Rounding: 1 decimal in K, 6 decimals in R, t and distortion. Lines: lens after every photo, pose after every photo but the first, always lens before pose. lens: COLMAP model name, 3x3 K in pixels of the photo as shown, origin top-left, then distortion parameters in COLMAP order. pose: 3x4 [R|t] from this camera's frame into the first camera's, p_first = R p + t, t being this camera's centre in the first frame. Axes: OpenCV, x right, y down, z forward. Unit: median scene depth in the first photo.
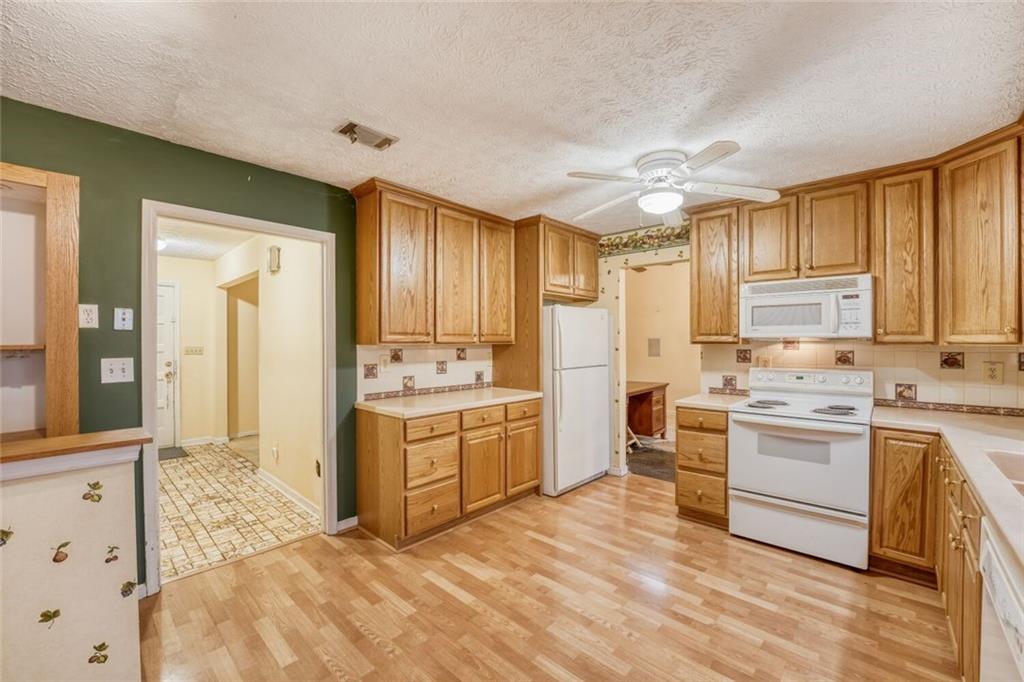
lens RADIAL K [[411.9, 0, 512.0], [0, 411.9, 341.0], [0, 0, 1]] dist [-0.020065, 0.004990]
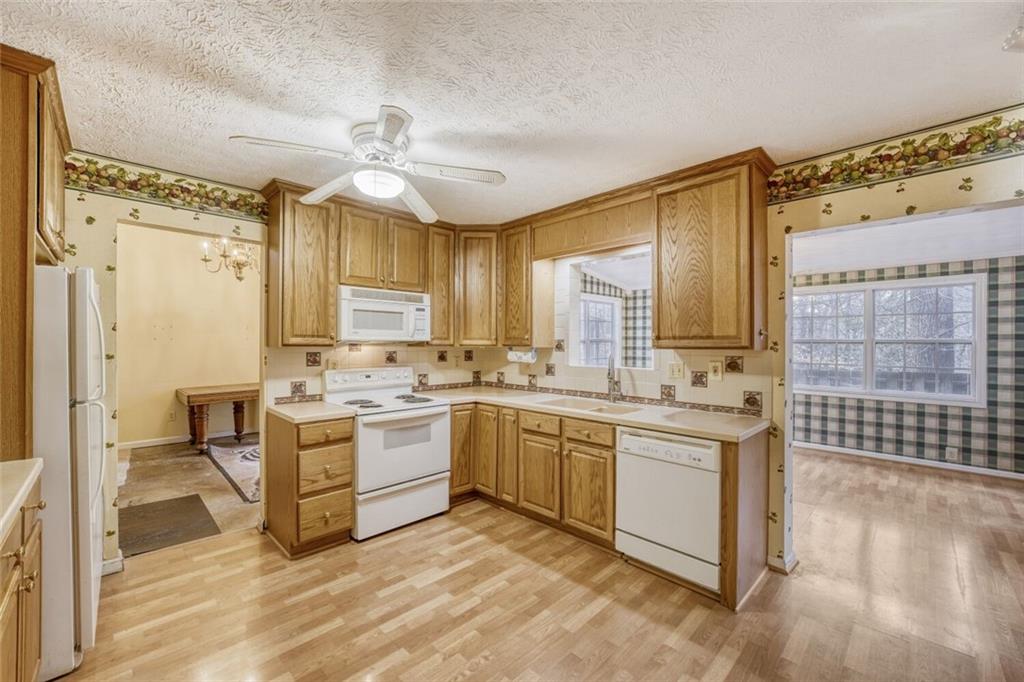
lens RADIAL K [[411.9, 0, 512.0], [0, 411.9, 341.0], [0, 0, 1]] dist [-0.020065, 0.004990]
pose [[0.055693, 0.007397, 0.998421, -0.451260], [-0.004304, 0.999965, -0.007168, -0.000704], [-0.998439, -0.003898, 0.055722, 0.620236]]
